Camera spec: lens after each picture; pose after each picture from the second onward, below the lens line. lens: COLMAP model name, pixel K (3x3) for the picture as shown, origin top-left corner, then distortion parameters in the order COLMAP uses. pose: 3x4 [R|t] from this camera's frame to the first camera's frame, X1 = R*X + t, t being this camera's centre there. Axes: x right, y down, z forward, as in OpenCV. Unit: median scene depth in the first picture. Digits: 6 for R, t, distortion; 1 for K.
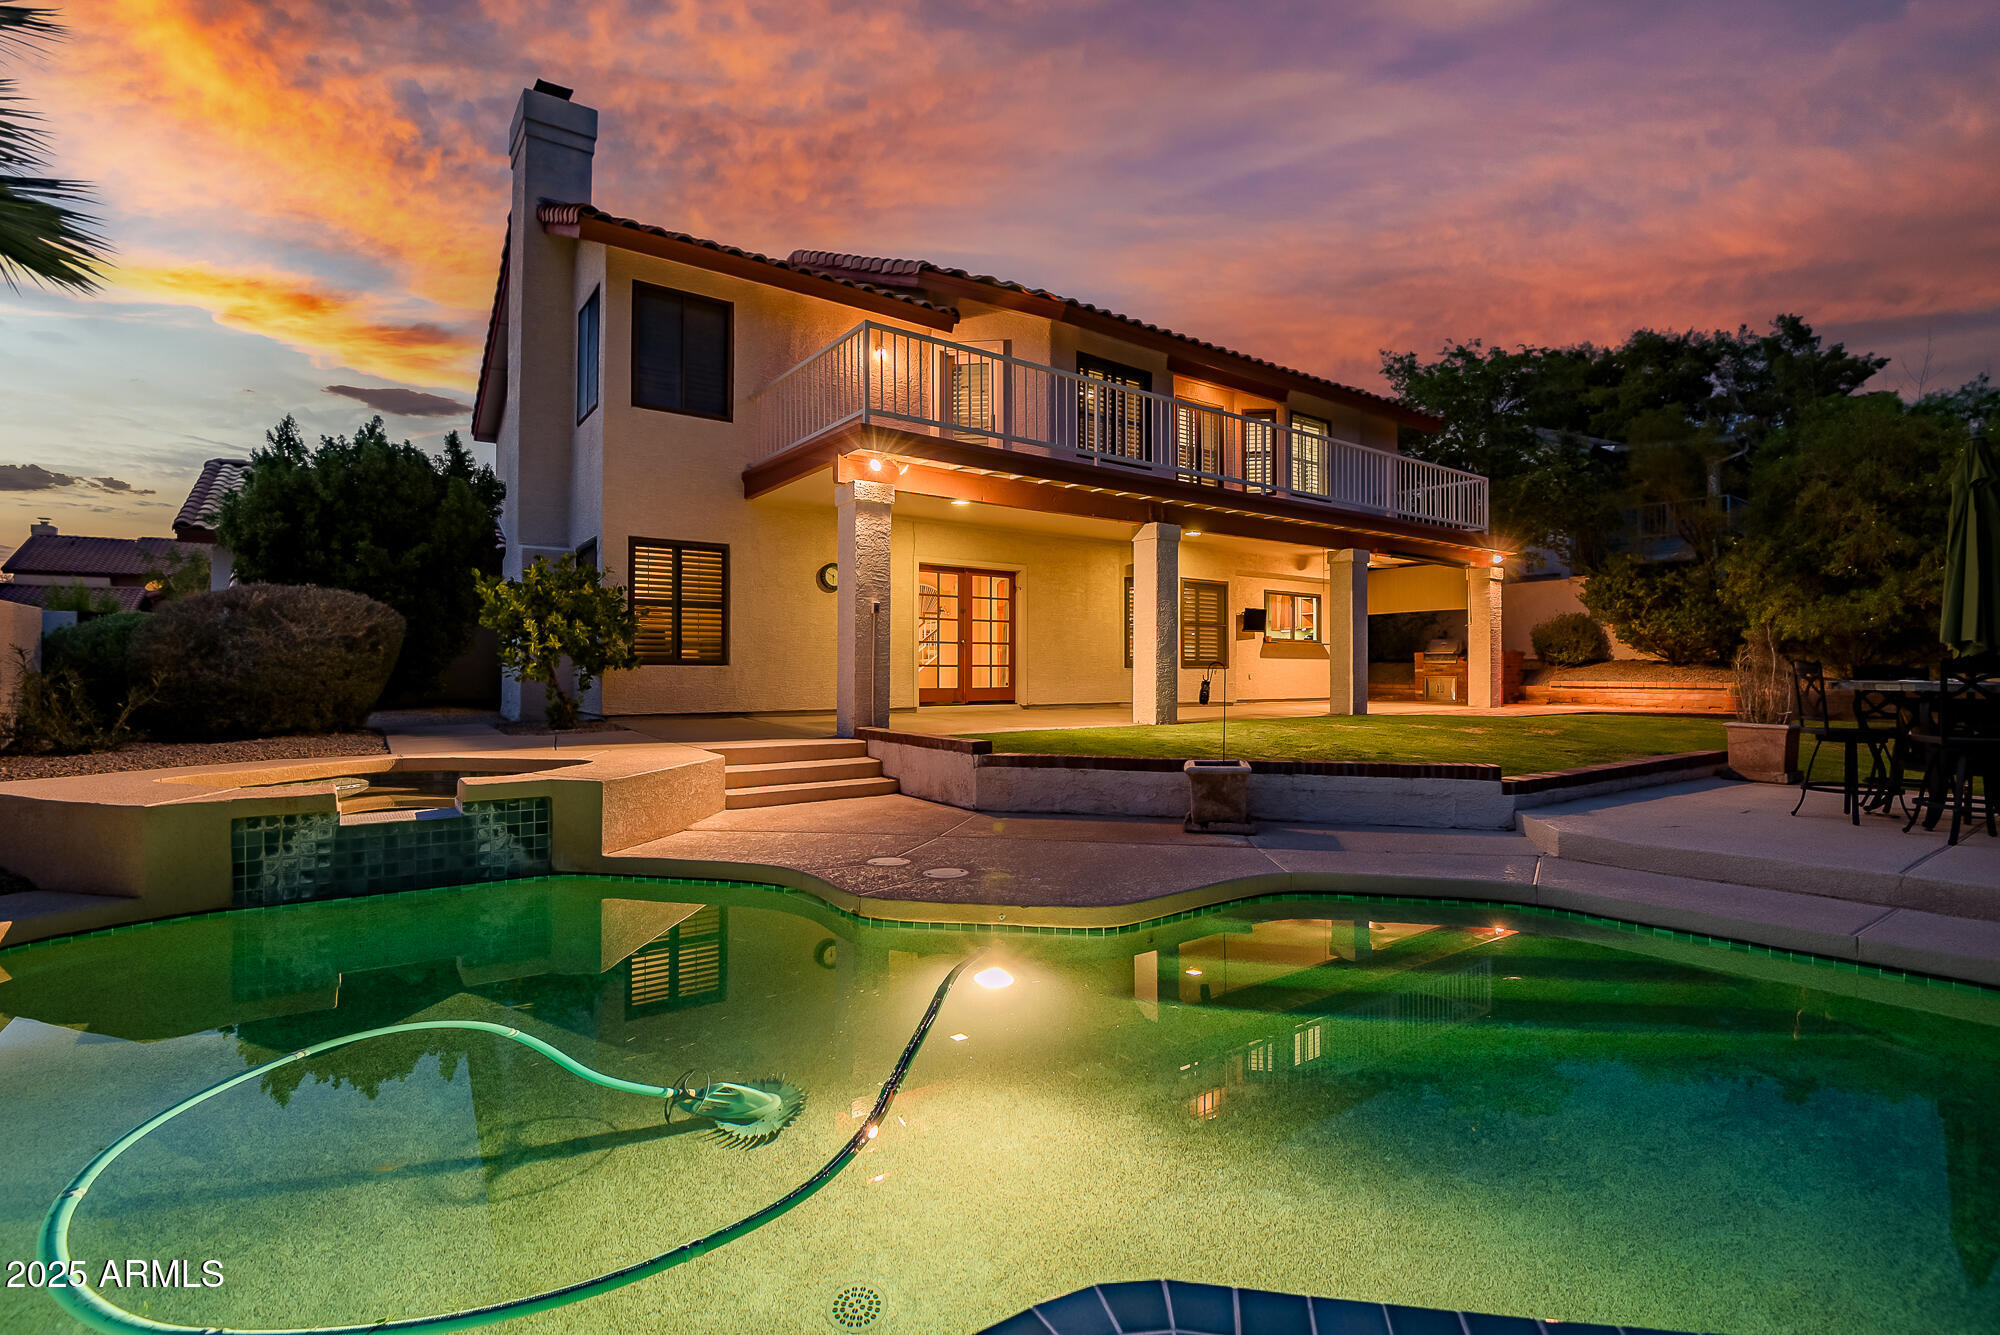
lens RADIAL K [[917.9, 0, 1004.4], [0, 917.9, 666.7], [0, 0, 1]] dist [0.015874, -0.034389]
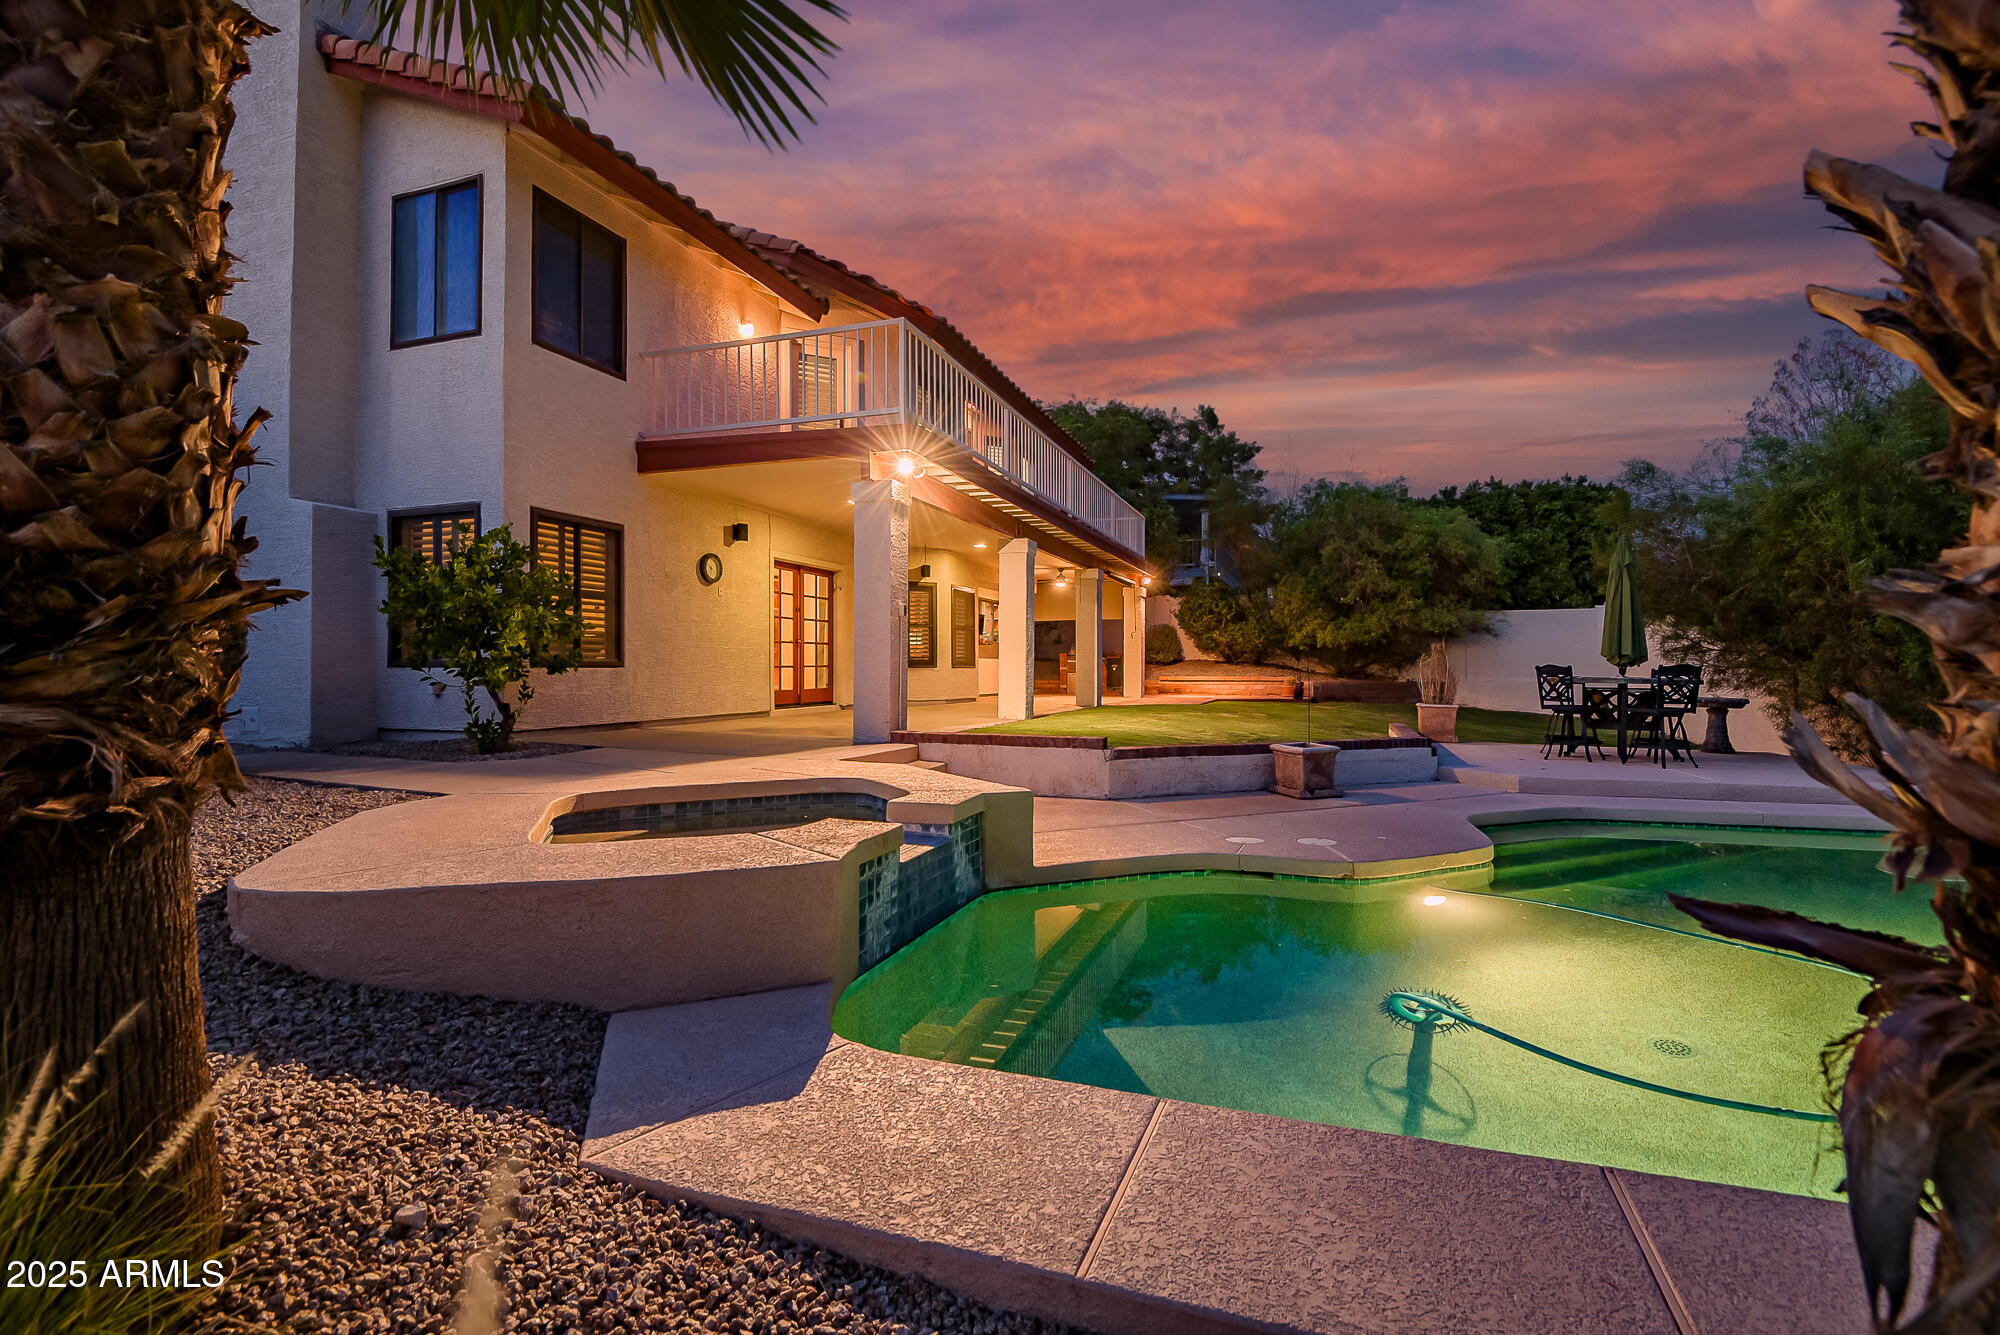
lens RADIAL K [[912.5, 0, 1006.0], [0, 912.5, 667.1], [0, 0, 1]] dist [0.035790, -0.032658]
pose [[0.823086, -0.002660, 0.567911, -0.460192], [-0.000560, 0.999985, 0.005495, -0.006296], [-0.567917, -0.004841, 0.823072, 0.095167]]
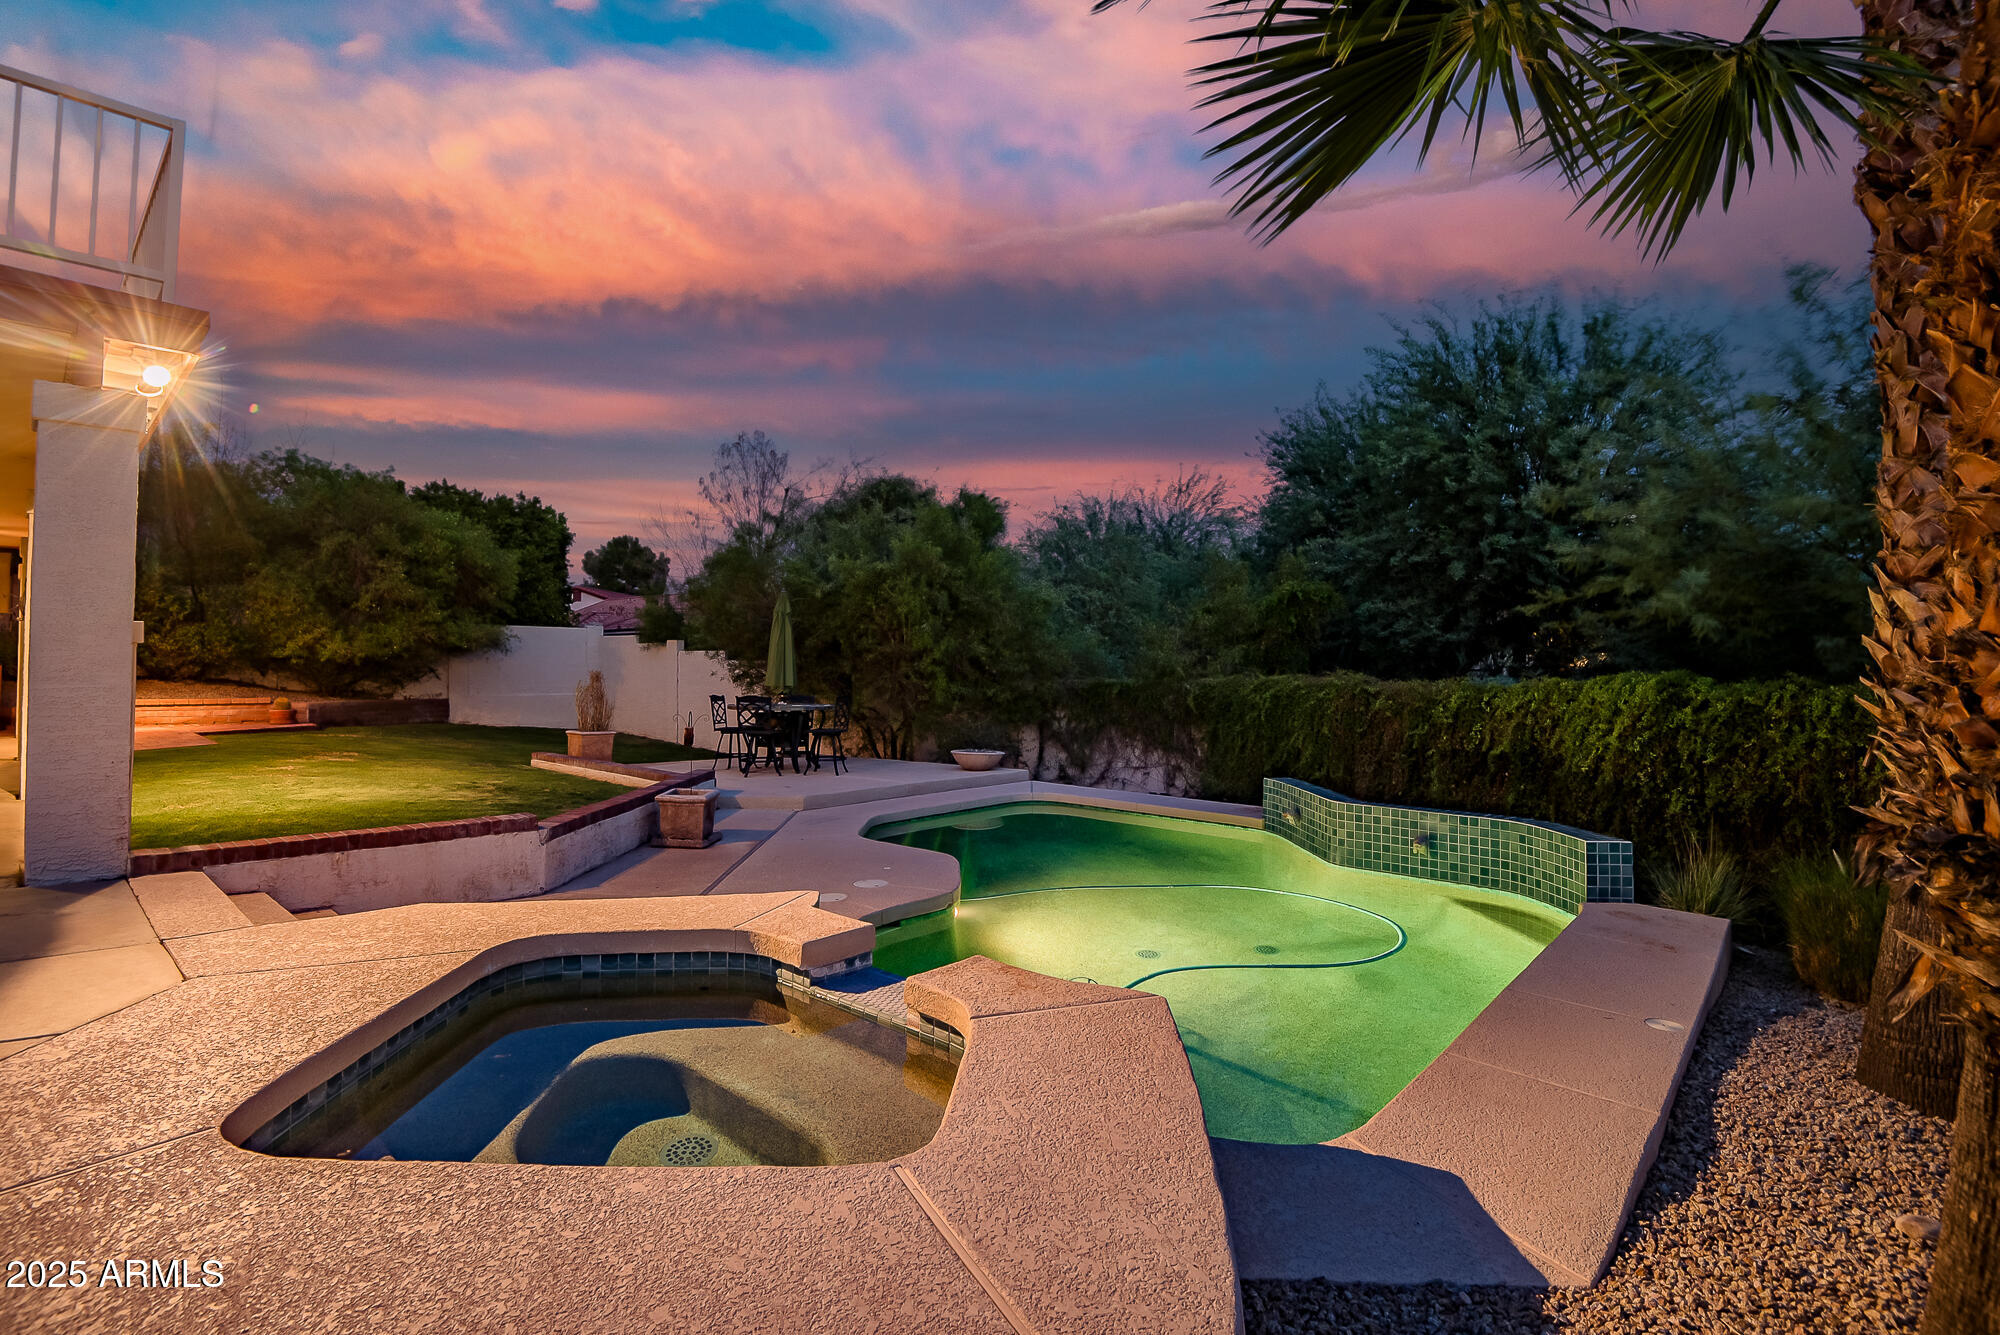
lens RADIAL K [[917.9, 0, 1004.4], [0, 917.9, 666.7], [0, 0, 1]] dist [0.015874, -0.034389]
pose [[-0.206704, -0.002103, 0.978401, -0.587748], [-0.011511, 0.999934, -0.000283, -0.038066], [-0.978336, -0.011321, -0.206714, 0.451291]]
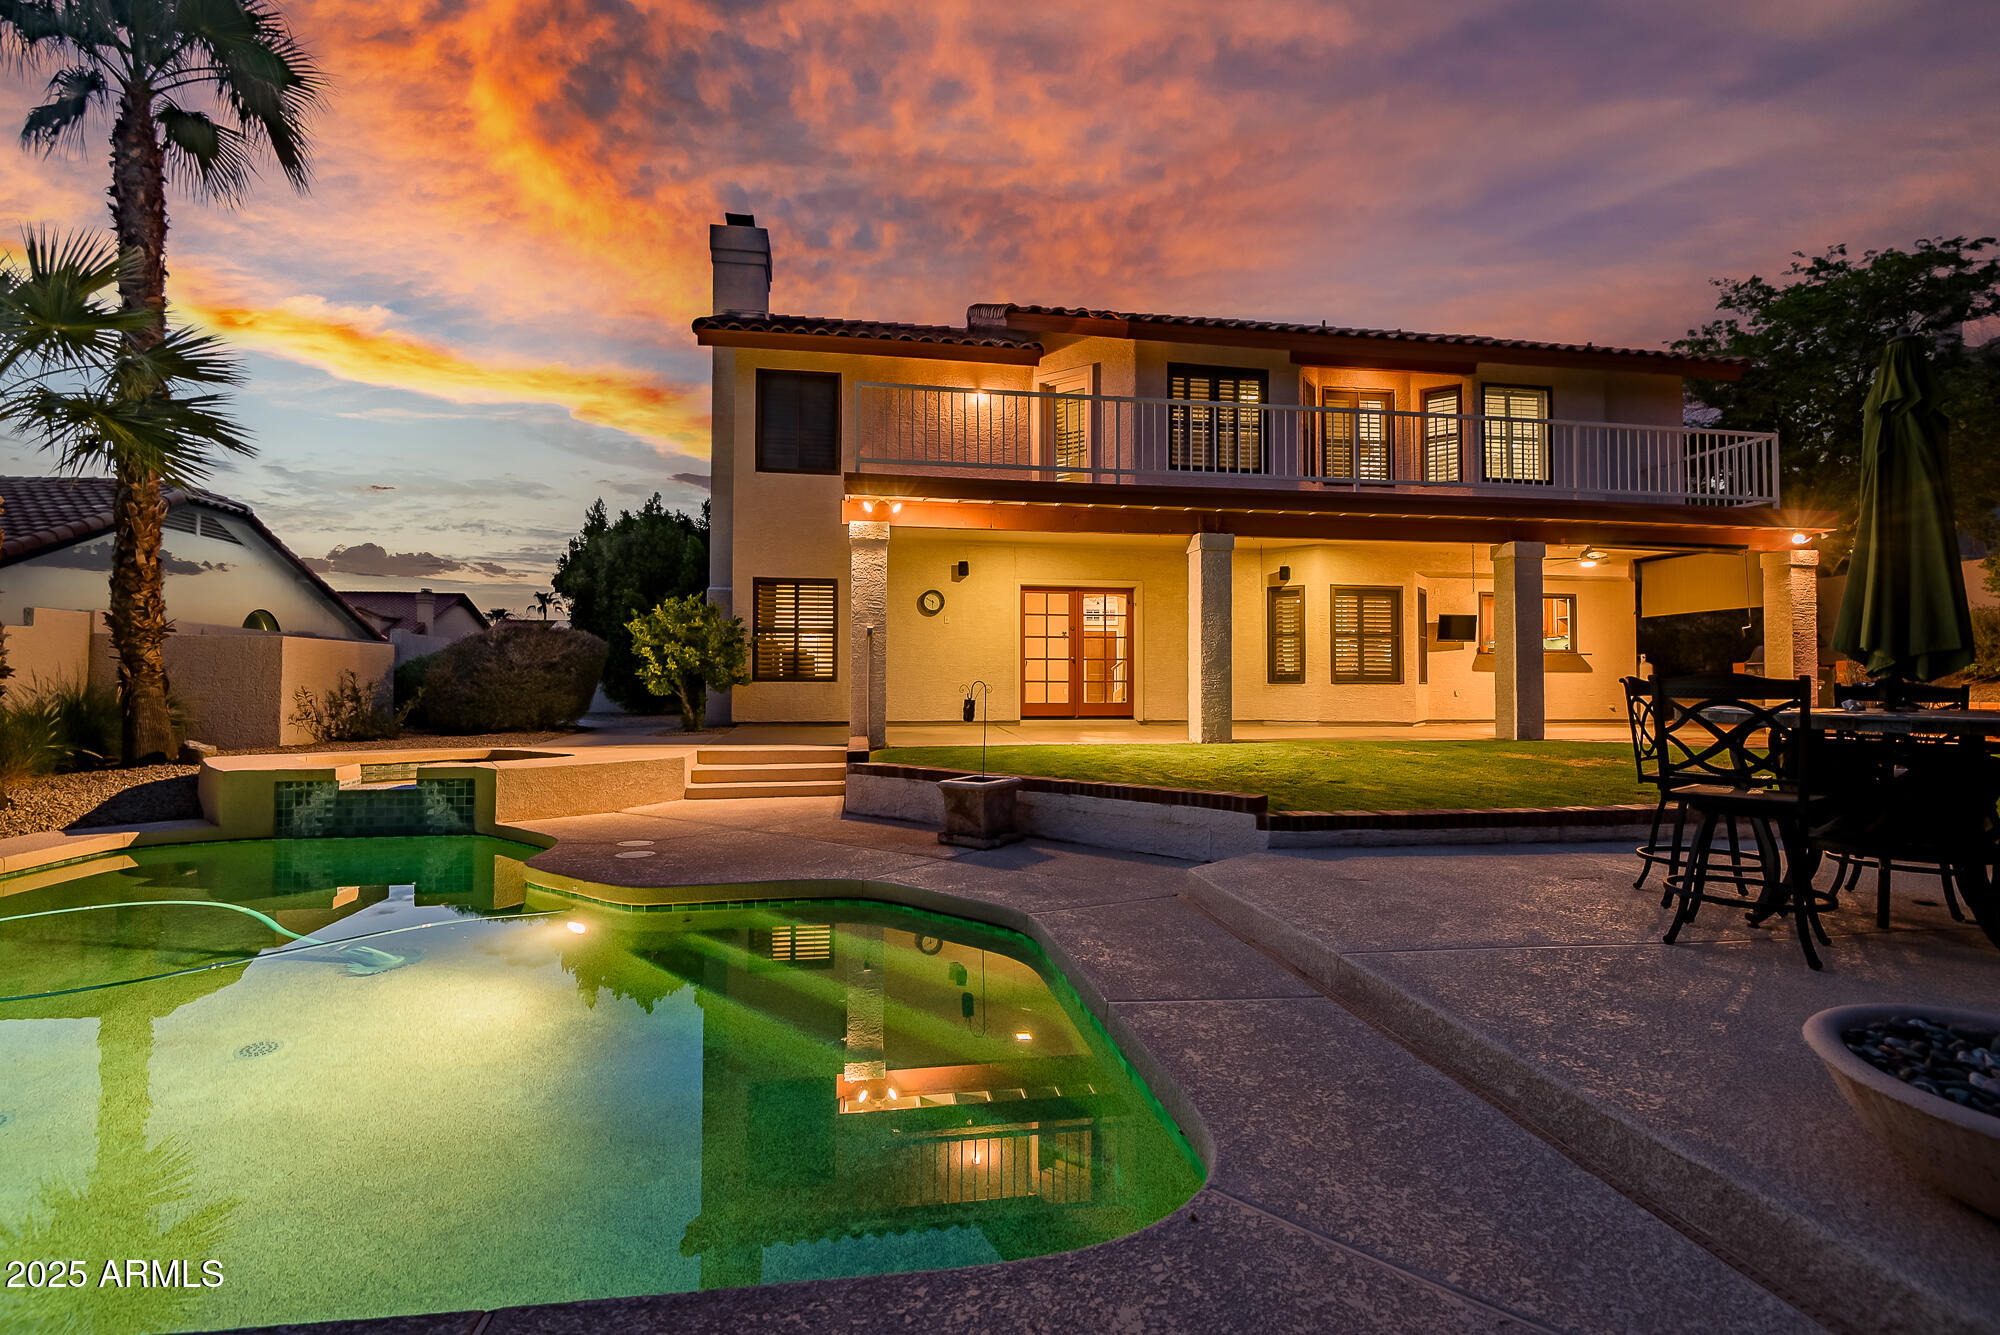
lens RADIAL K [[912.5, 0, 1006.0], [0, 912.5, 667.1], [0, 0, 1]] dist [0.035790, -0.032658]
pose [[0.894083, -0.007287, -0.447841, 0.390046], [0.001285, 0.999905, -0.013705, -0.003621], [0.447899, 0.011678, 0.894008, 0.049839]]
